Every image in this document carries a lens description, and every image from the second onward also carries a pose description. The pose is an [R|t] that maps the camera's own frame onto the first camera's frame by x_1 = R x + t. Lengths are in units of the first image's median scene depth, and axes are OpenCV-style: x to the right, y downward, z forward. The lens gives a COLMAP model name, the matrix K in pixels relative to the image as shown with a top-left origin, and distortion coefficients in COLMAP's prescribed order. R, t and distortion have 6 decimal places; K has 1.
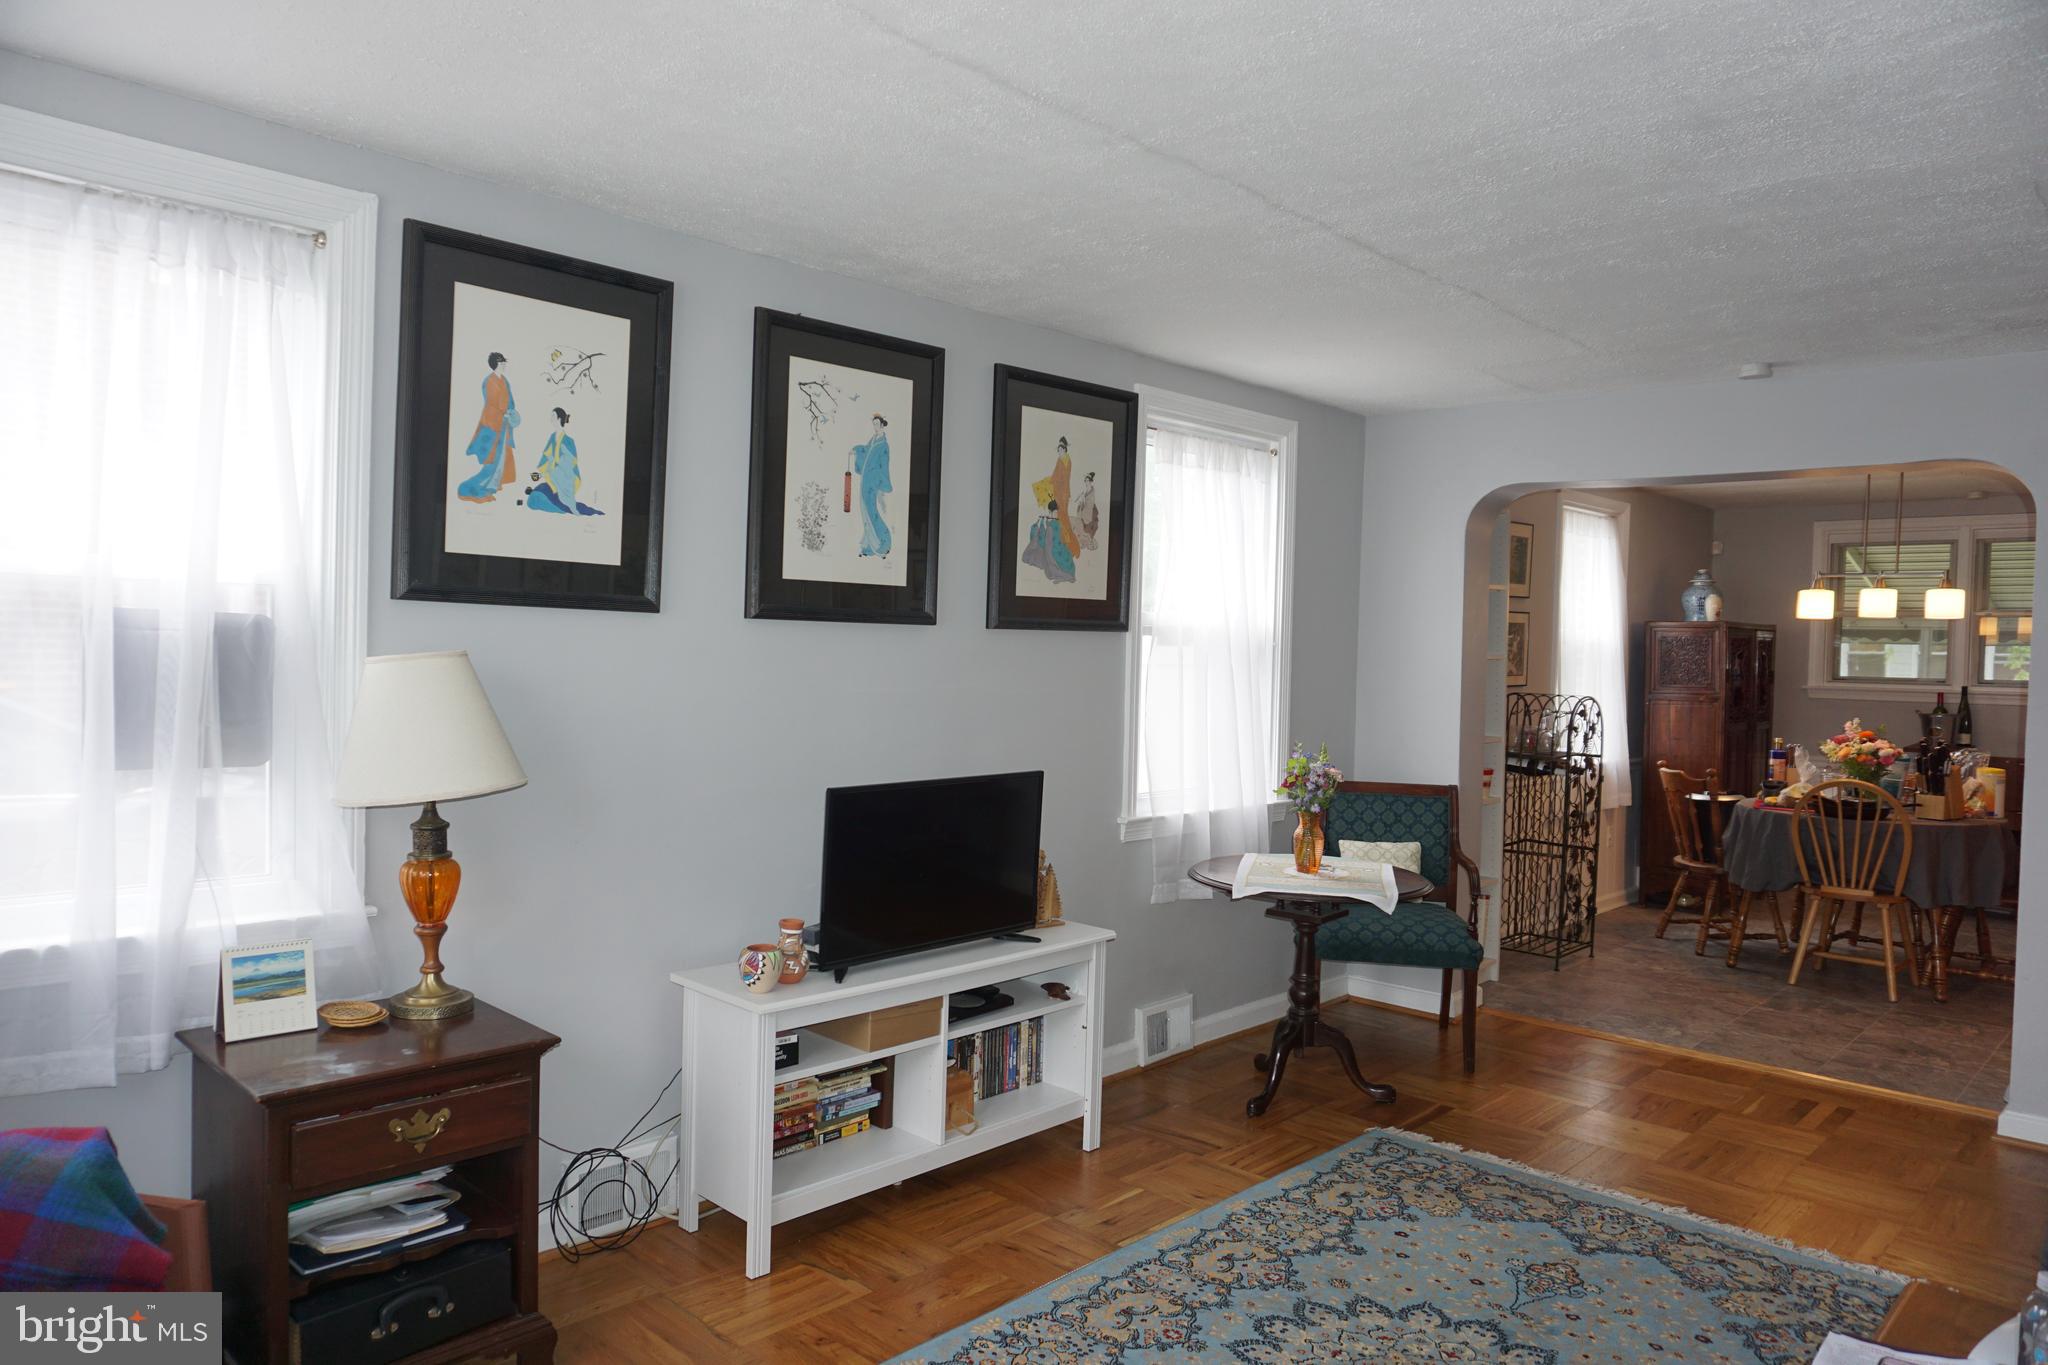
lens RADIAL K [[1362.8, 0, 1013.4], [0, 1362.8, 697.8], [0, 0, 1]] dist [-0.055220, 0.034660]
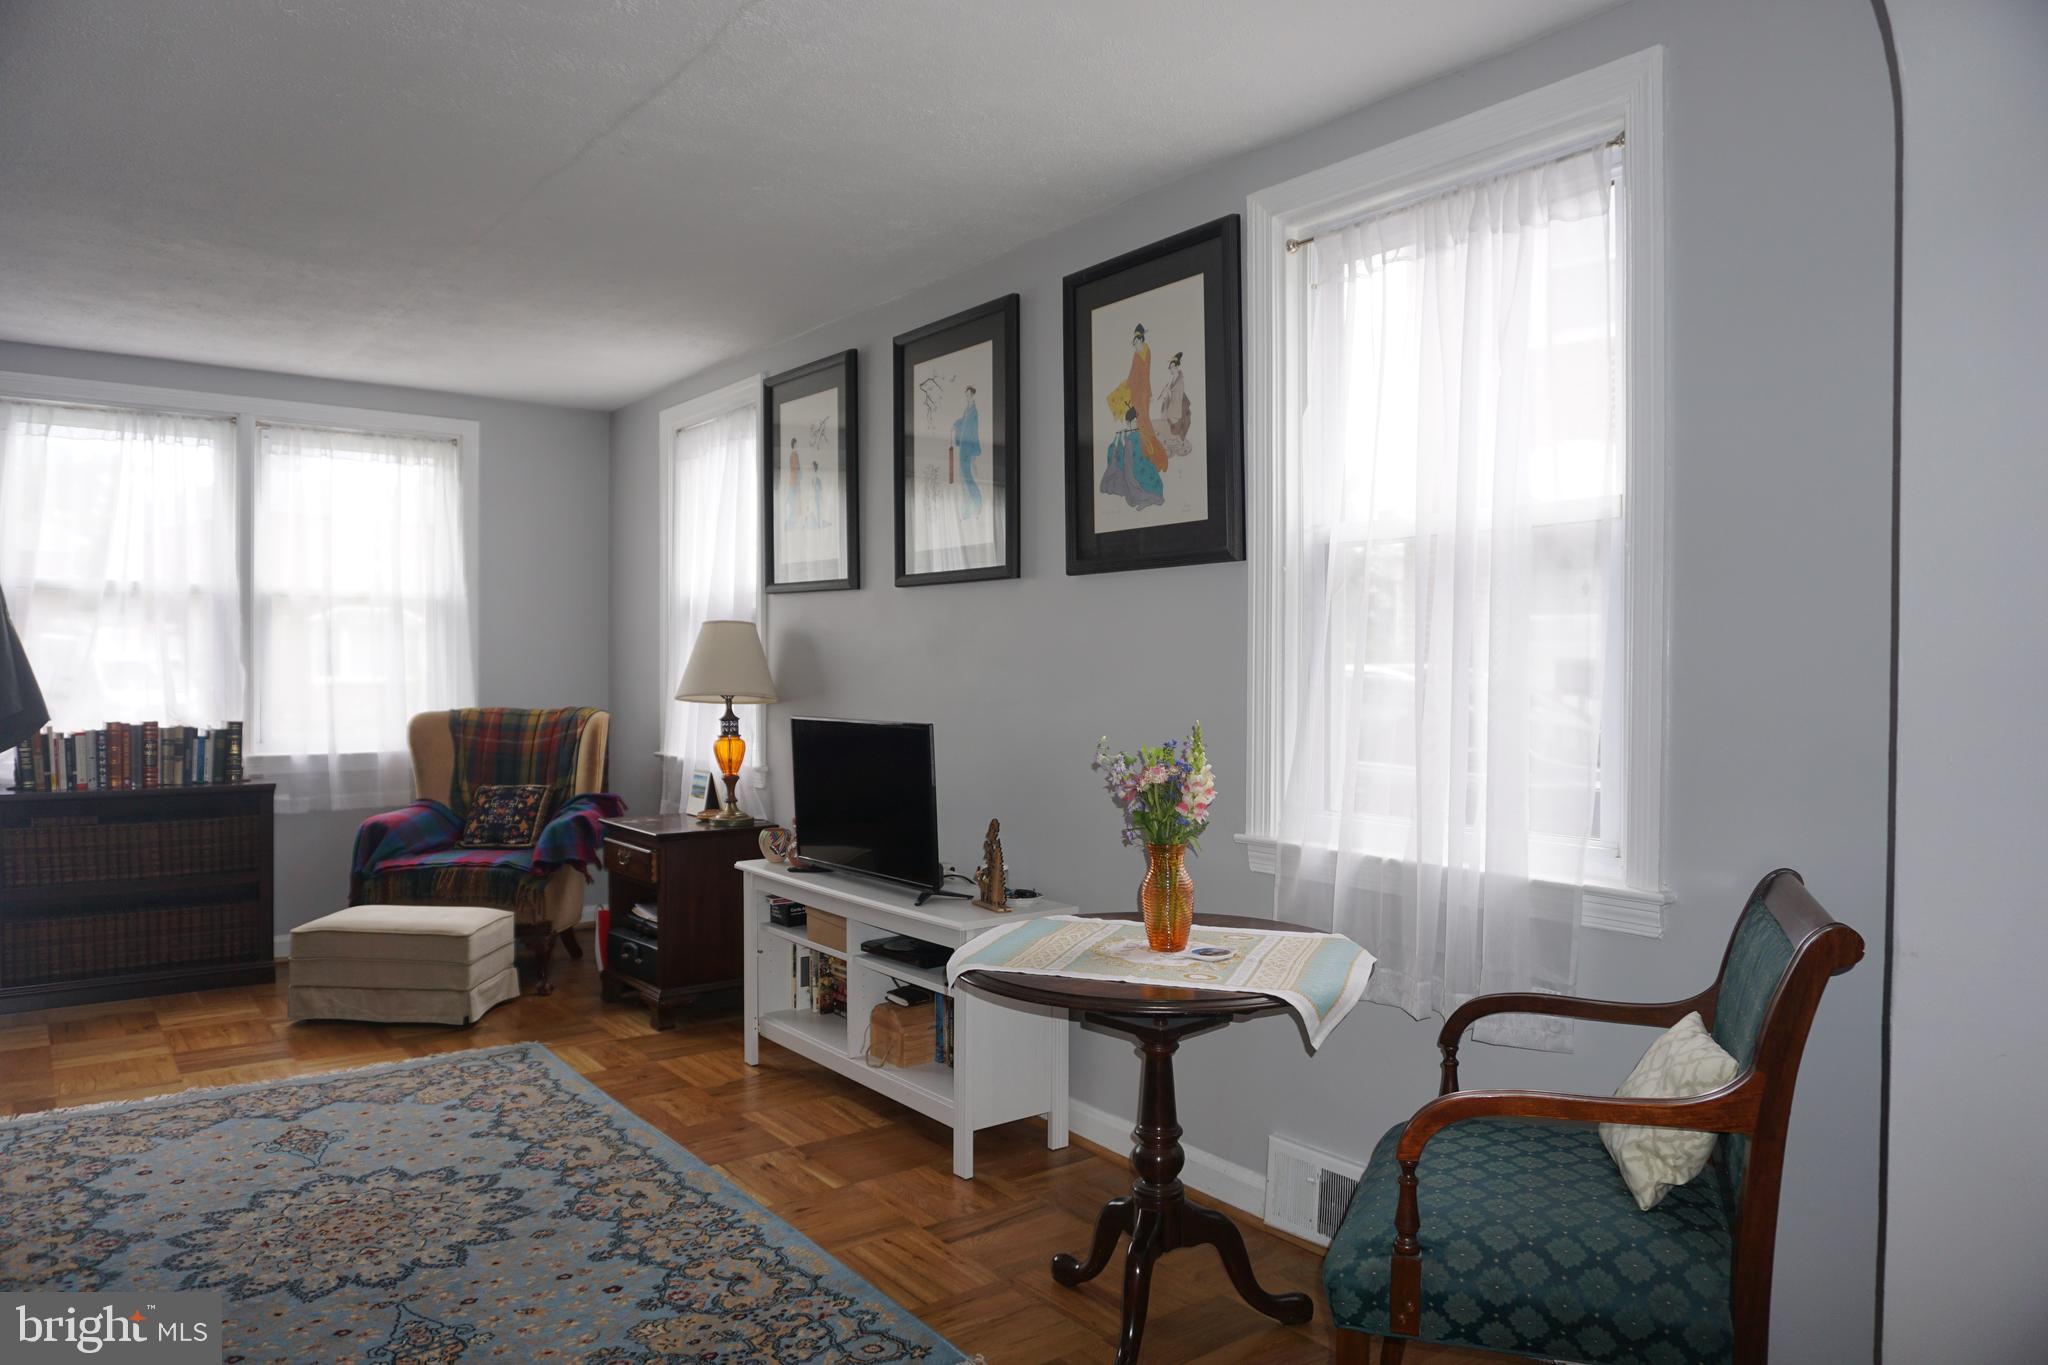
lens RADIAL K [[1351.6, 0, 1012.4], [0, 1351.6, 691.7], [0, 0, 1]] dist [-0.051818, 0.037504]
pose [[-0.155116, -0.004873, -0.987884, 0.969928], [-0.049151, 0.998787, 0.002791, 0.027087], [0.986673, 0.048988, -0.155167, 1.251955]]
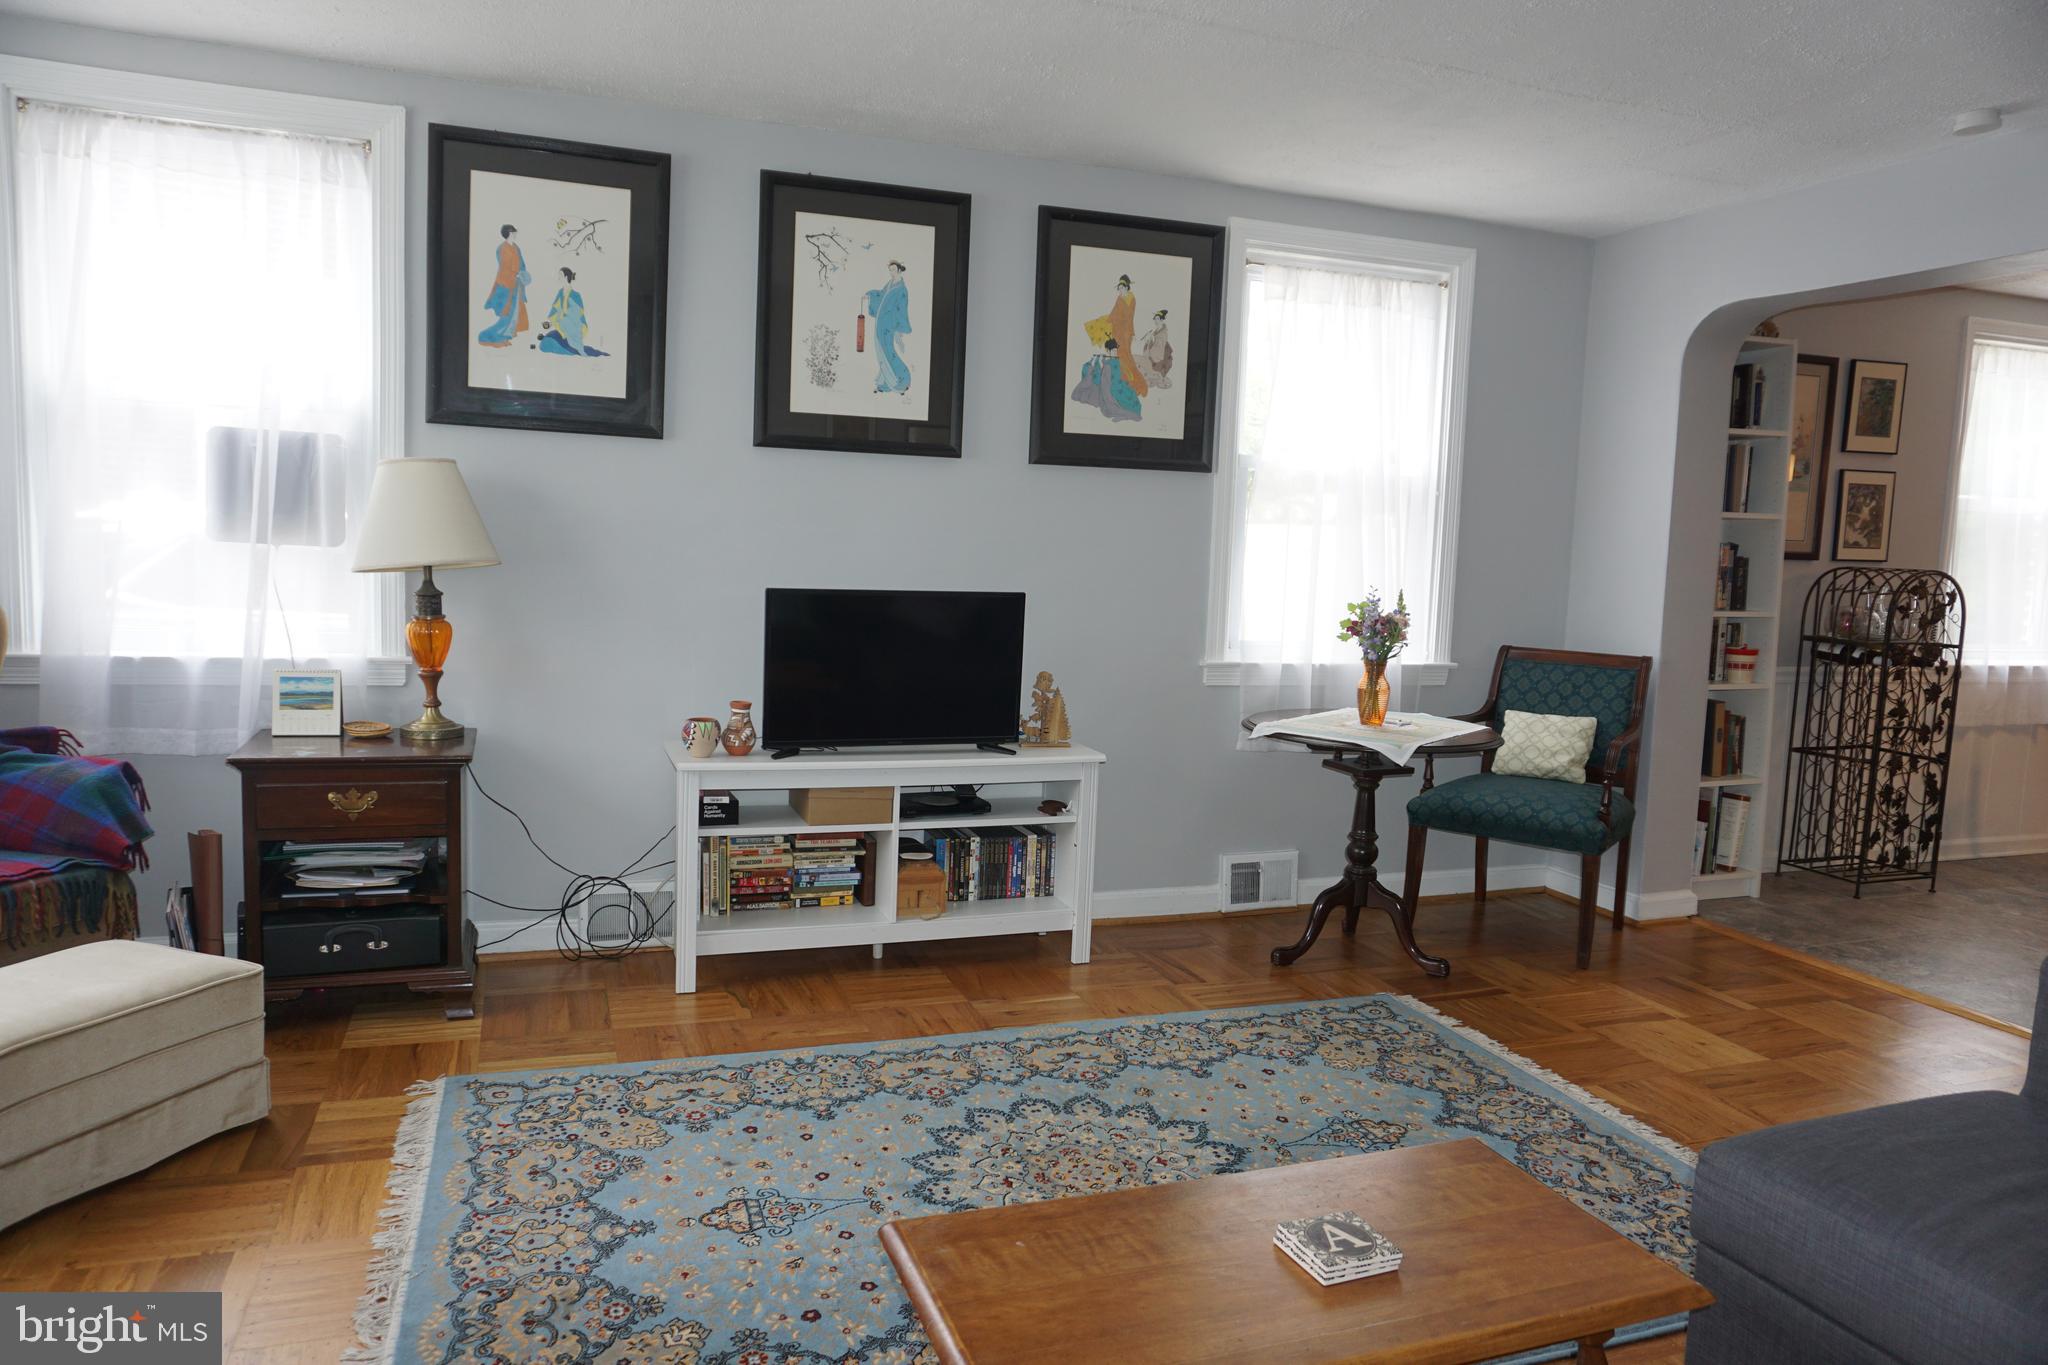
lens RADIAL K [[1351.6, 0, 1012.4], [0, 1351.6, 691.7], [0, 0, 1]] dist [-0.051818, 0.037504]
pose [[0.896166, 0.058502, -0.439845, 0.496241], [-0.033338, 0.997346, 0.064728, 0.065408], [0.442465, -0.043344, 0.895738, 0.063070]]
